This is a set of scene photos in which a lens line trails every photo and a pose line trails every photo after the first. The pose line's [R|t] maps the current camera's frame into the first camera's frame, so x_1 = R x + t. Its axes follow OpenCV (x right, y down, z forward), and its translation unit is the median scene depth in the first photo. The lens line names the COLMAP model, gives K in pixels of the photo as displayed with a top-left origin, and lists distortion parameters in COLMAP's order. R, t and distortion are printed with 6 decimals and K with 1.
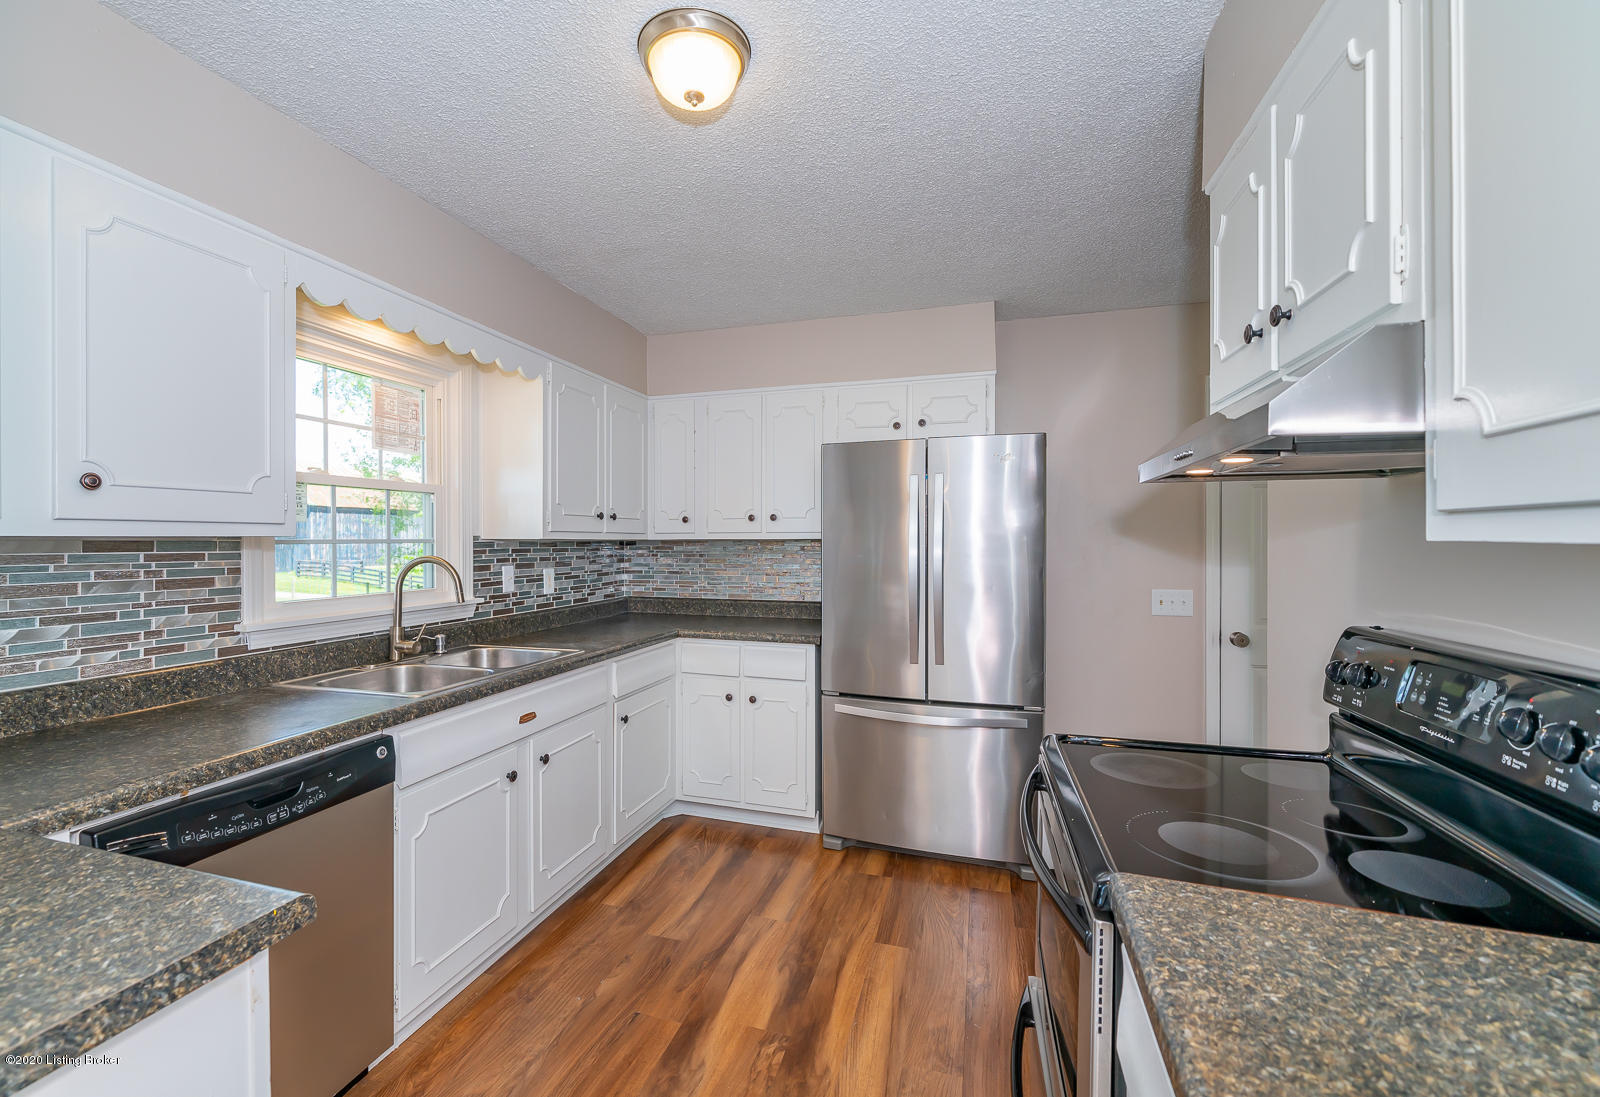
lens RADIAL K [[655.4, 0, 792.3], [0, 655.4, 543.6], [0, 0, 1]] dist [-0.000729, 0.000445]
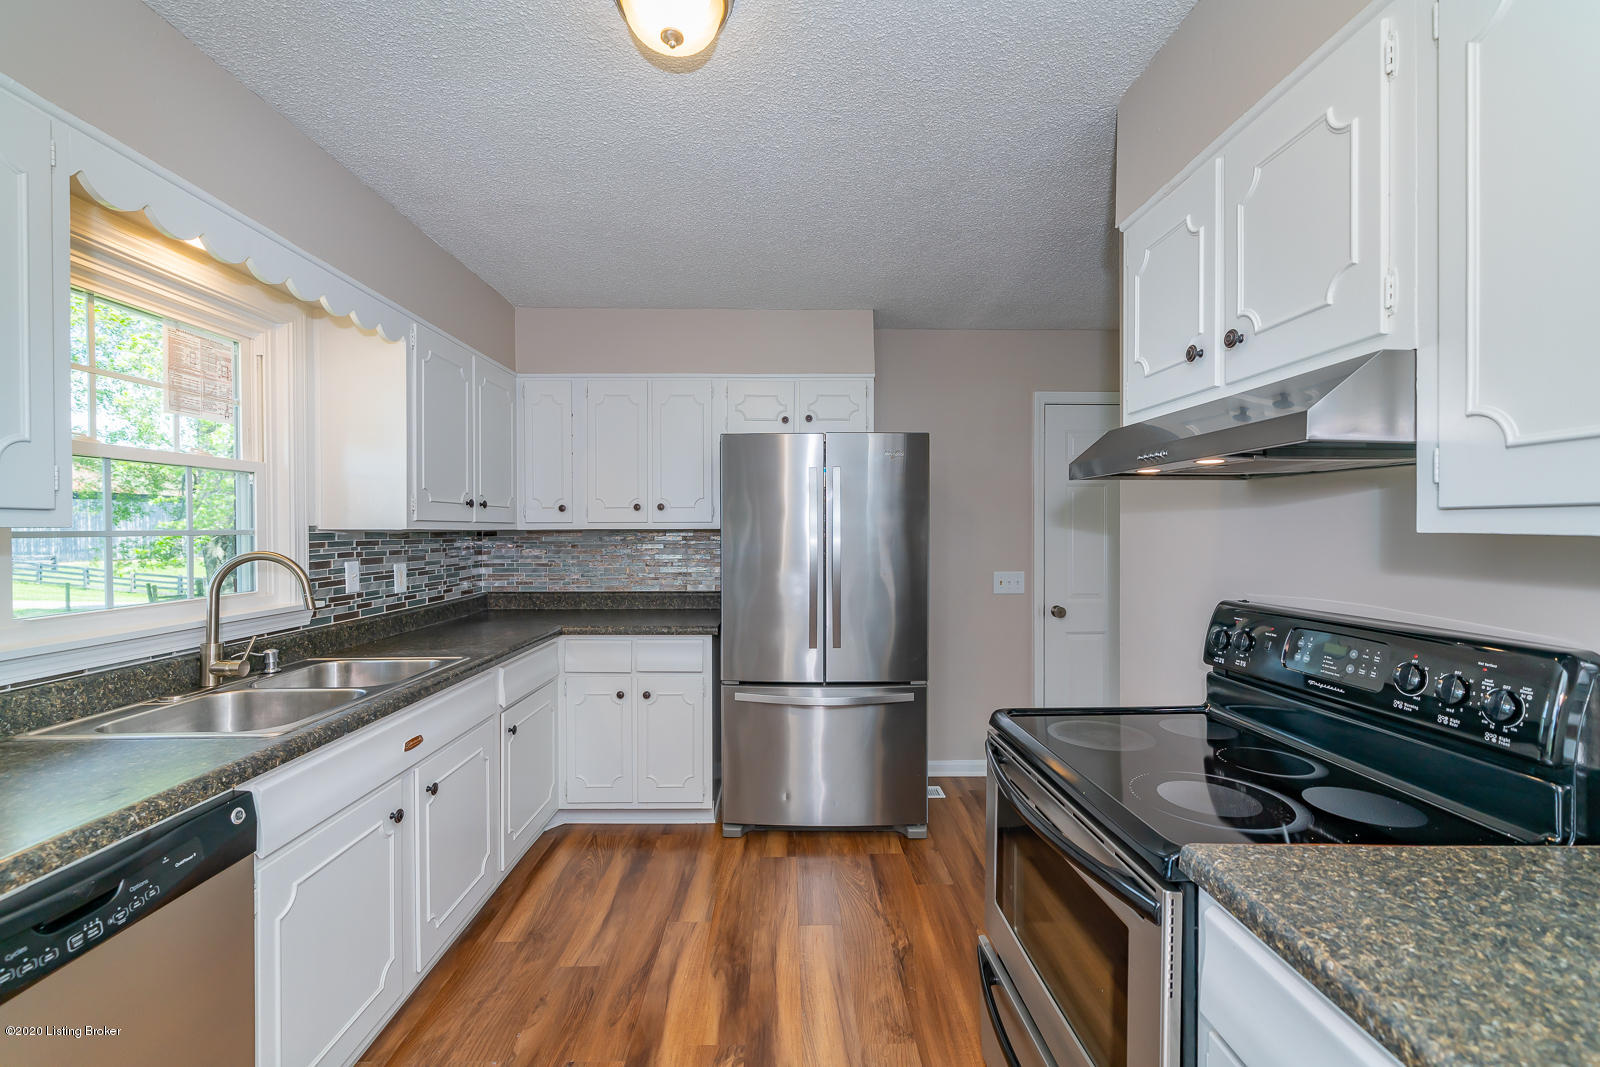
lens RADIAL K [[610.9, 0, 801.4], [0, 610.9, 535.2], [0, 0, 1]] dist [-0.000312, 0.000604]
pose [[0.951968, -0.004106, 0.306171, -0.165411], [0.002741, 0.999984, 0.004889, -0.002852], [-0.306186, -0.003815, 0.951964, 0.101779]]
